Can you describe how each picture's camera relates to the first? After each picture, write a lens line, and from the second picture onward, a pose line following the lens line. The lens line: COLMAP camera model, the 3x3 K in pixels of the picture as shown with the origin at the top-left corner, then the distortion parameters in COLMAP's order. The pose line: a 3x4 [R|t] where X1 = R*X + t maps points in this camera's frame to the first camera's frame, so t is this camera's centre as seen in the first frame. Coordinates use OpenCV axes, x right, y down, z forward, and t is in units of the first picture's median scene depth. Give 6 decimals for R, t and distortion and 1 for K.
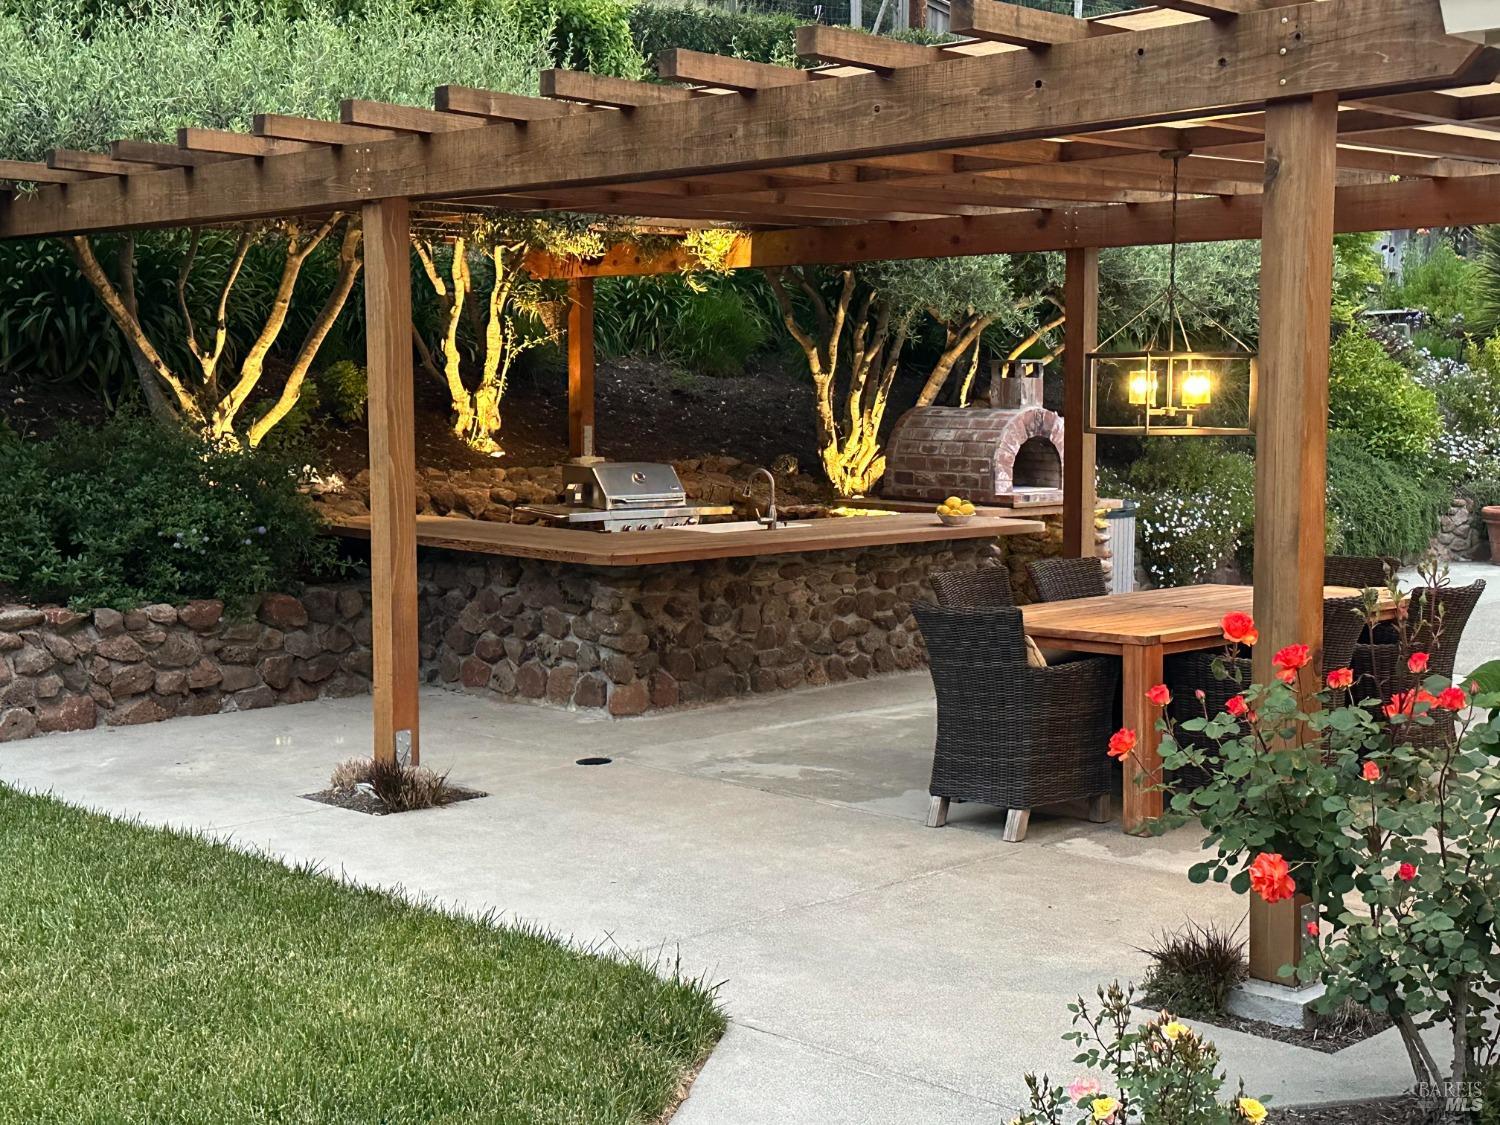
lens RADIAL K [[2071.2, 0, 753.8], [0, 2071.2, 566.1], [0, 0, 1]] dist [0.177987, 0.000000]
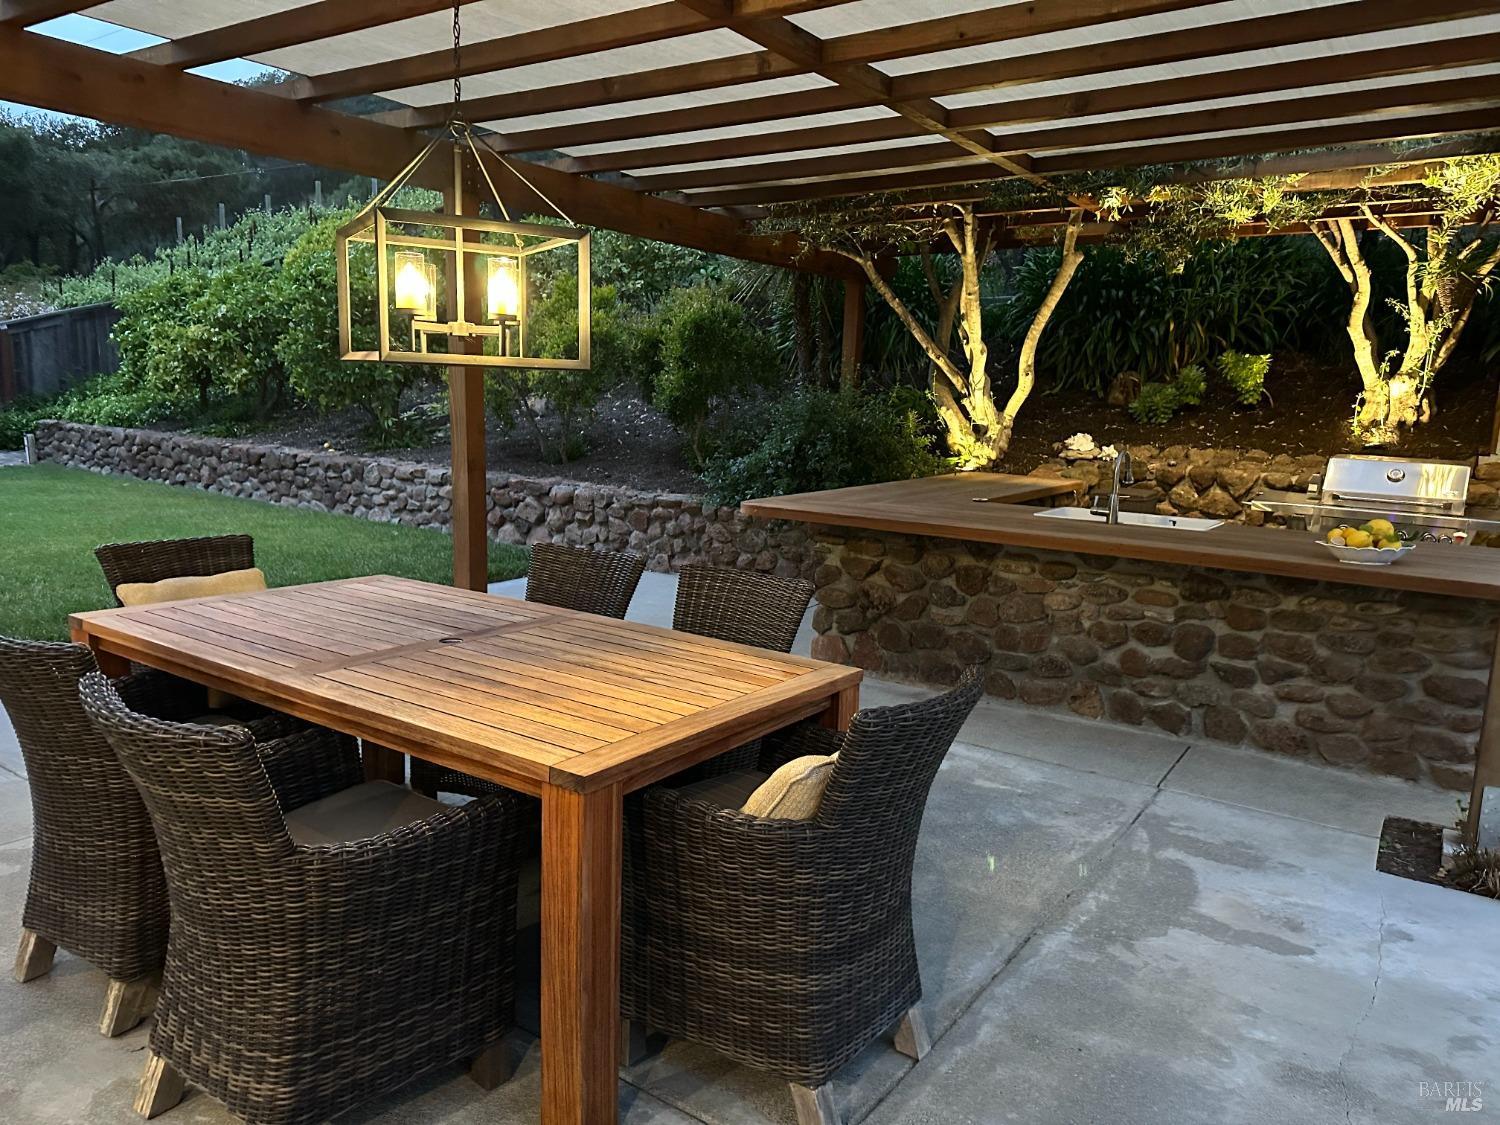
lens RADIAL K [[1050.9, 0, 720.7], [0, 1050.9, 576.1], [0, 0, 1]] dist [0.064469, -0.074772]
pose [[0.193289, 0.180054, -0.964479, 0.380077], [-0.119379, 0.980029, 0.159032, -0.044279], [0.973852, 0.084400, 0.210924, 0.732987]]
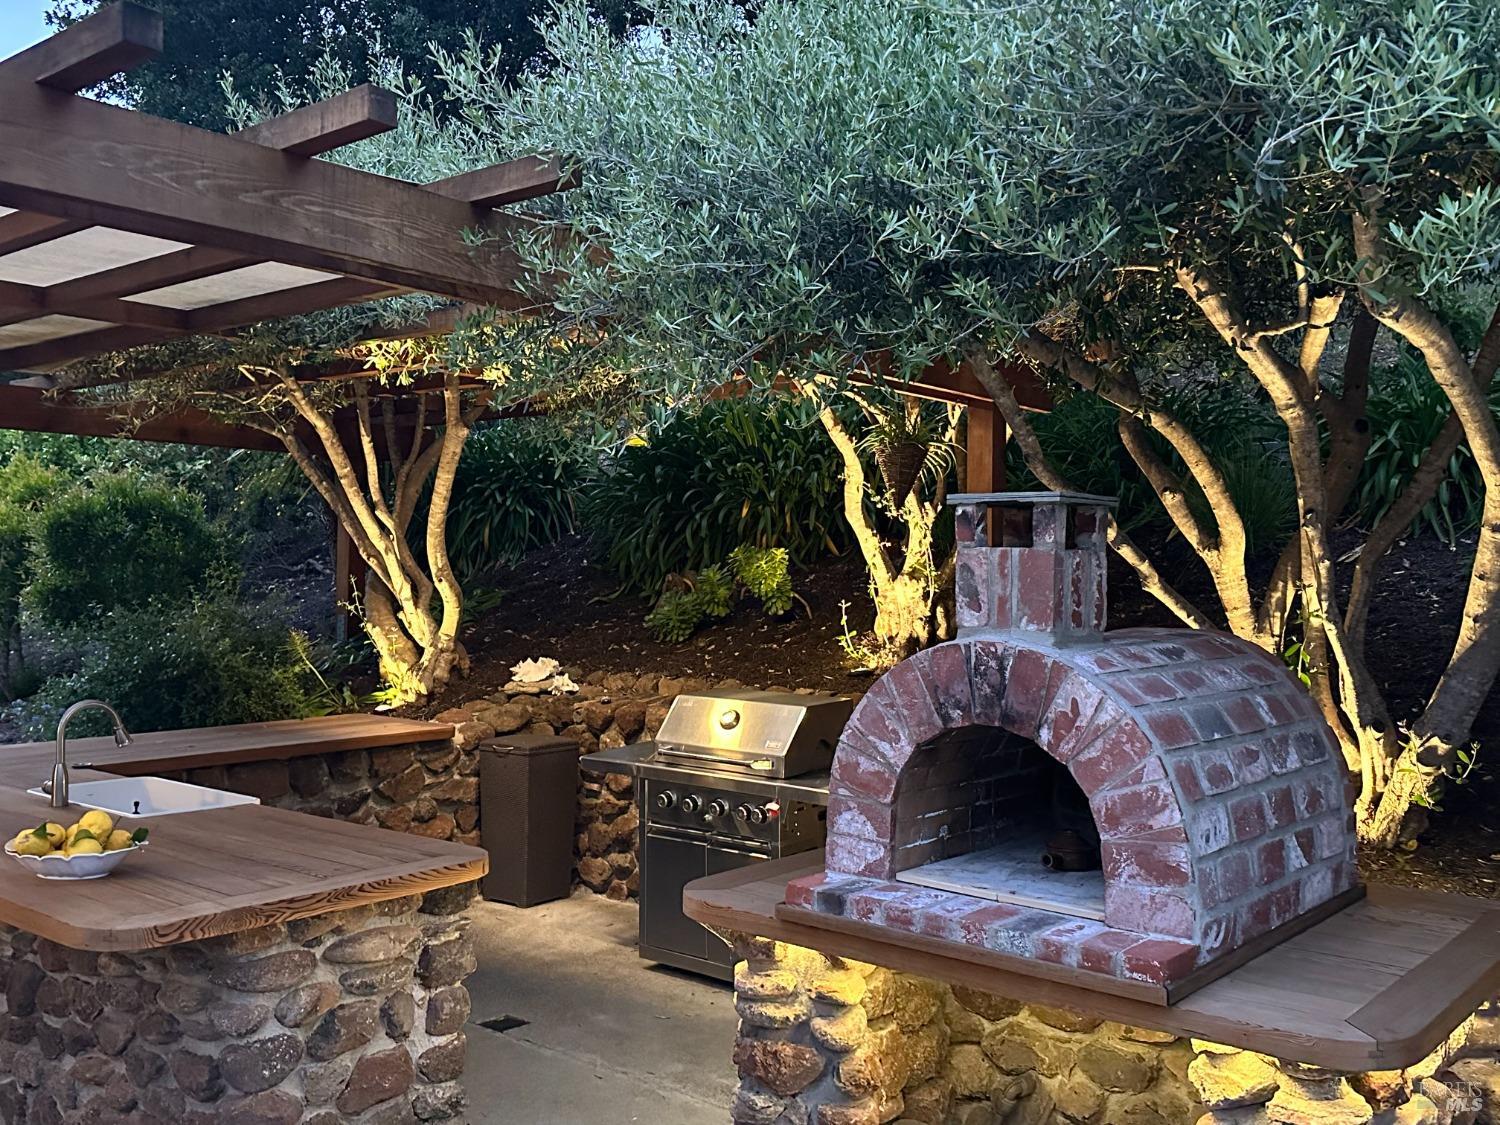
lens RADIAL K [[1376.9, 0, 756.0], [0, 1376.9, 548.8], [0, 0, 1]] dist [0.080216, 0.000000]
pose [[0.136058, -0.017184, -0.990552, 0.409247], [-0.103128, 0.994172, -0.031412, -0.093753], [0.985319, 0.106427, 0.133493, 1.097766]]
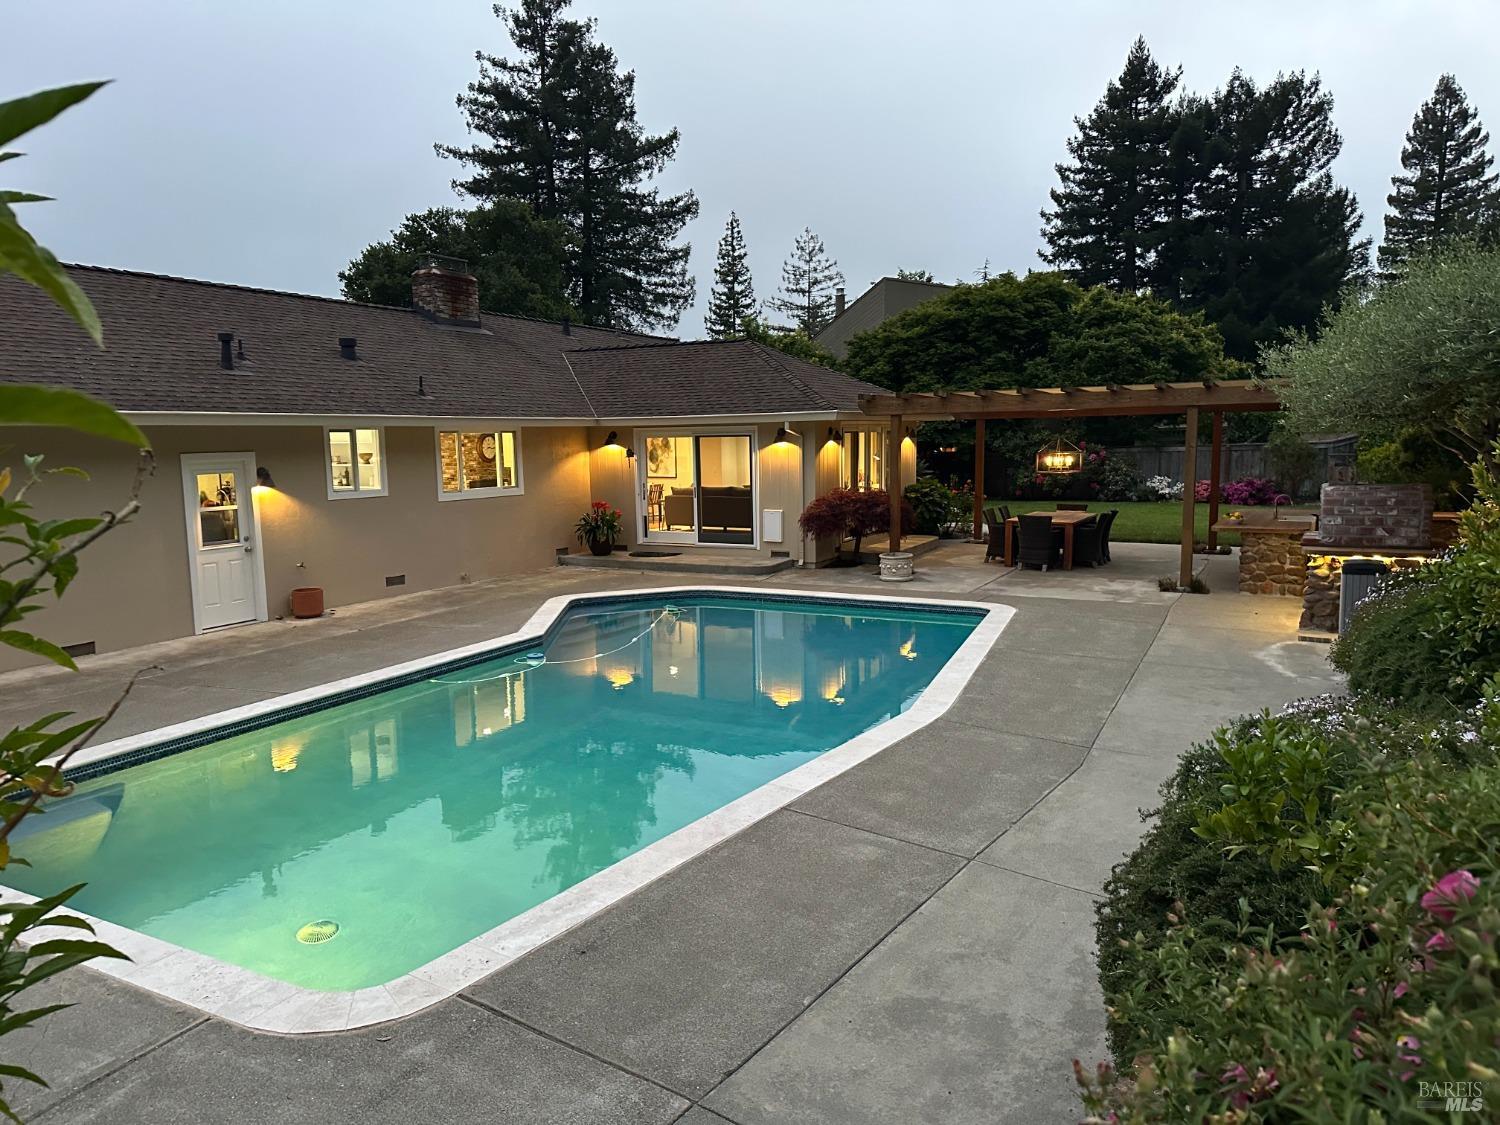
lens RADIAL K [[1050.9, 0, 738.5], [0, 1050.9, 576.0], [0, 0, 1]] dist [0.064469, -0.074772]
pose [[-0.957590, 0.057012, -0.282437, 0.980400], [-0.007083, 0.975275, 0.220883, -0.224769], [0.288046, 0.213516, -0.933510, 1.979844]]
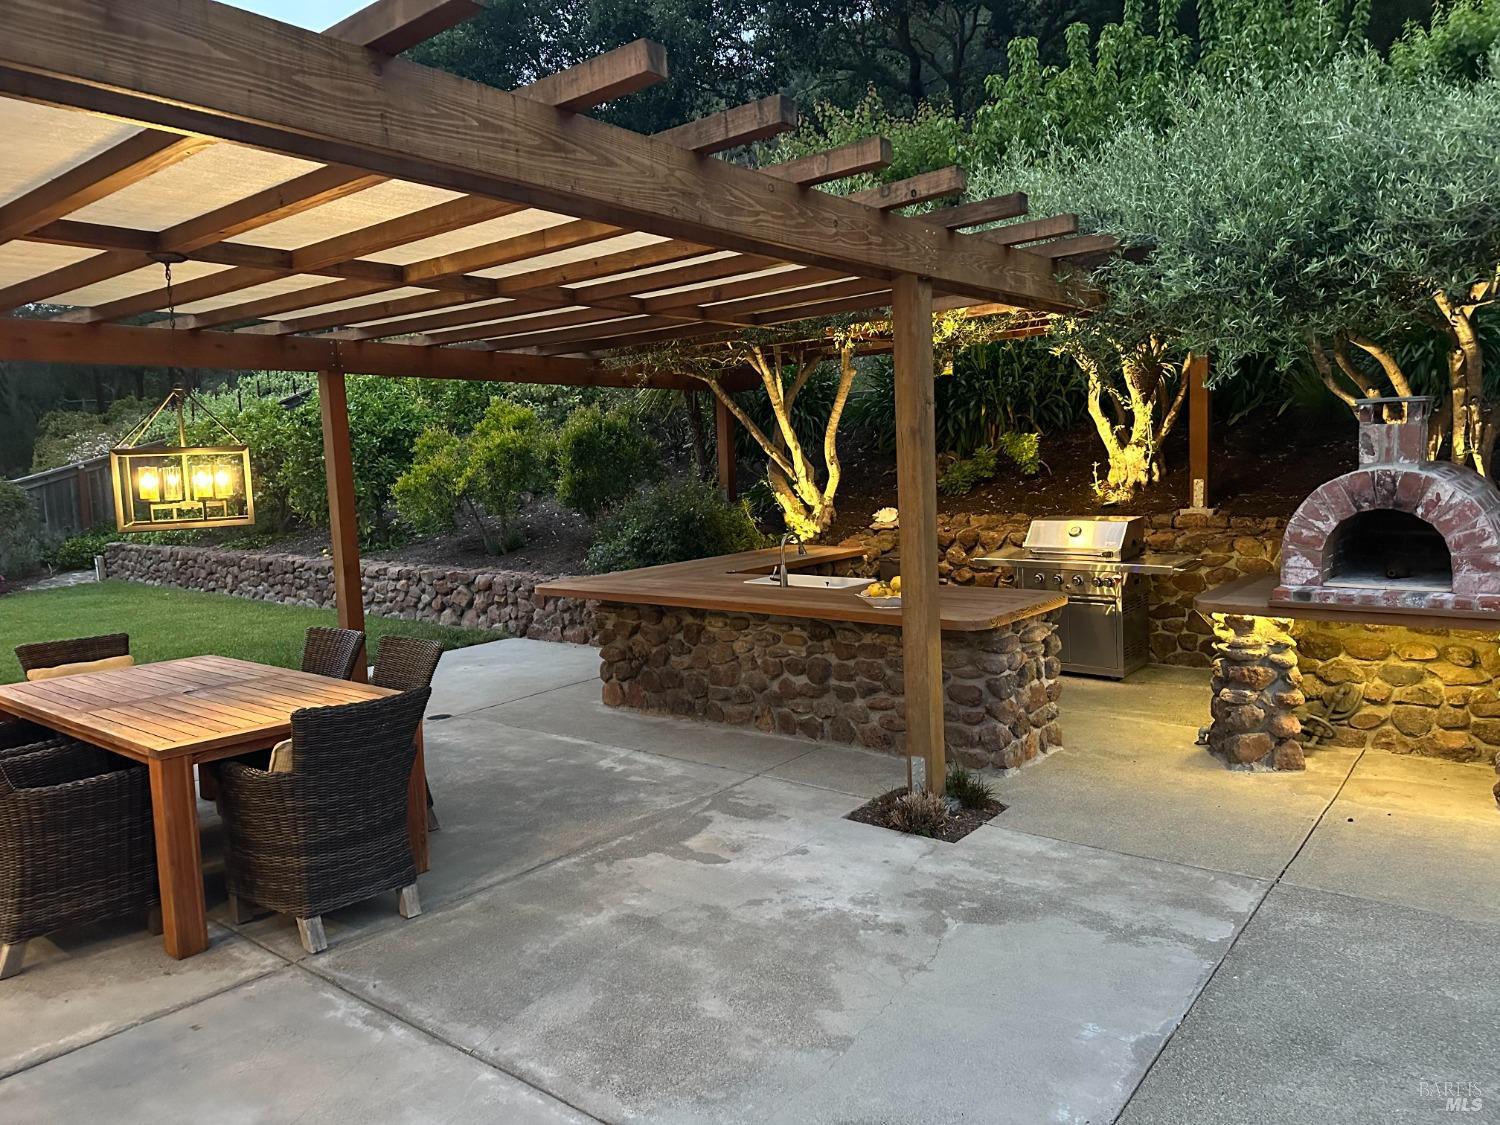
lens RADIAL K [[1050.9, 0, 730.5], [0, 1050.9, 553.5], [0, 0, 1]] dist [0.064469, -0.074772]
pose [[0.120827, 0.085913, -0.988949, 0.547093], [-0.051113, 0.995465, 0.080235, -0.076671], [0.991357, 0.040853, 0.124670, 0.870114]]
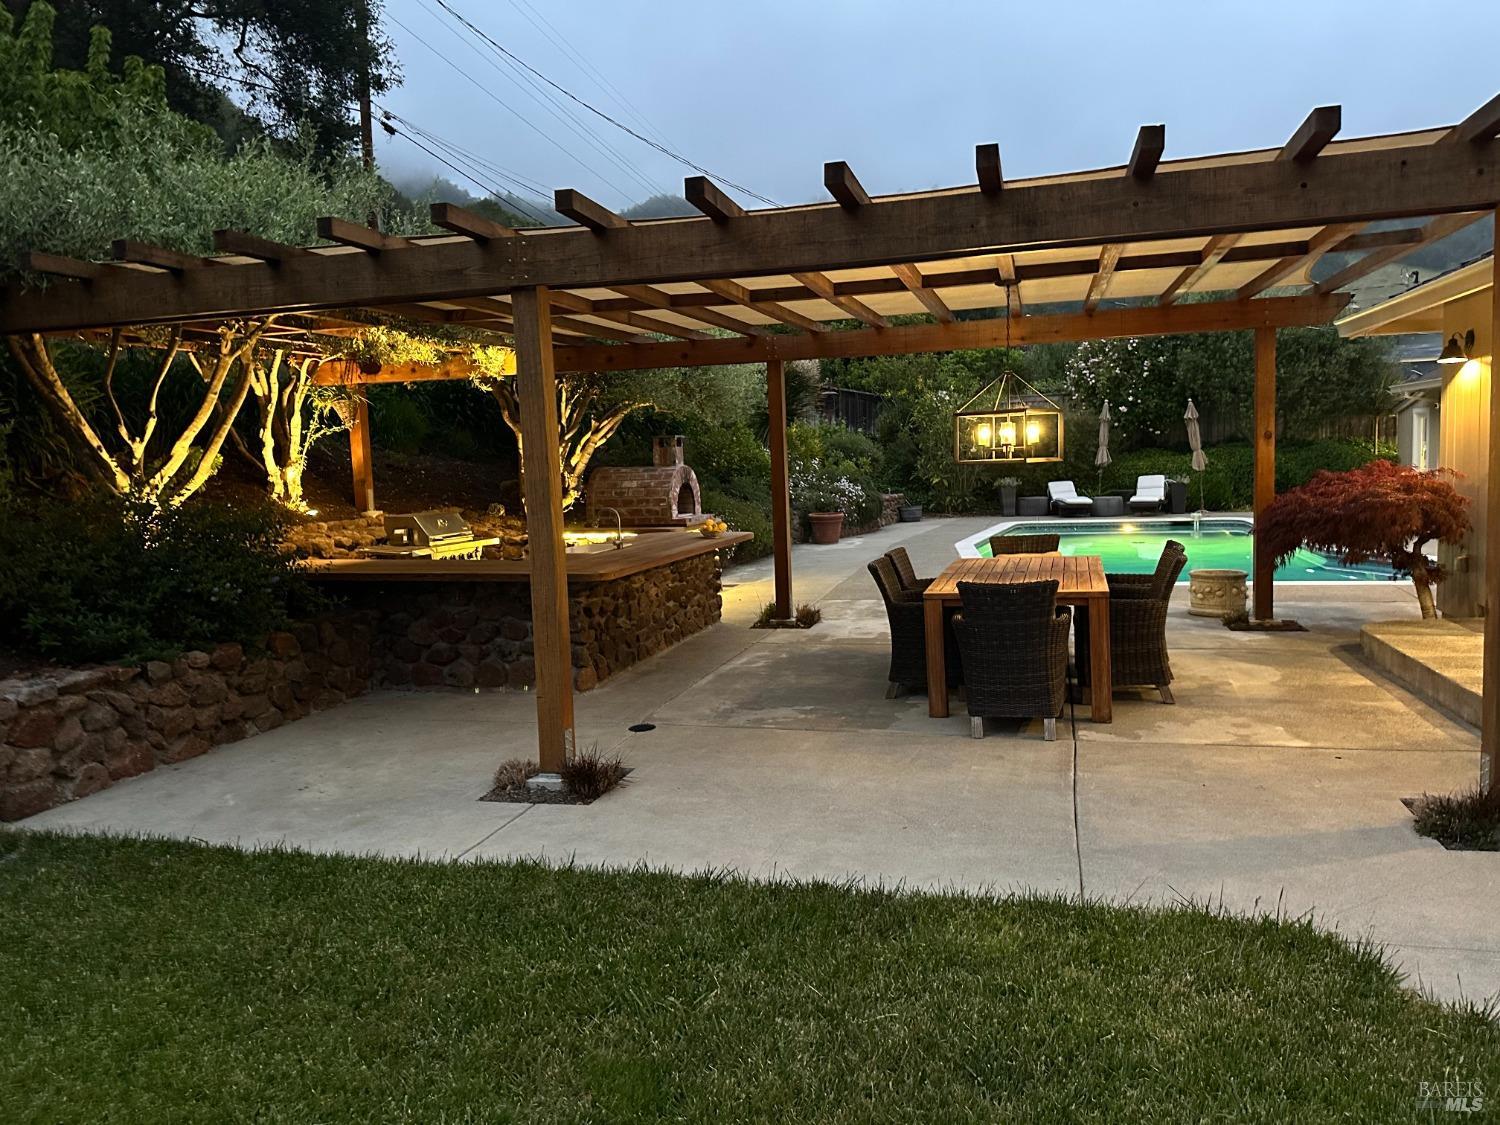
lens RADIAL K [[1050.9, 0, 754.4], [0, 1050.9, 567.1], [0, 0, 1]] dist [0.064469, -0.074772]
pose [[0.859225, -0.084443, 0.504581, -0.272611], [0.081165, 0.996293, 0.028519, -0.017428], [-0.505118, 0.016450, 0.862893, 0.303269]]
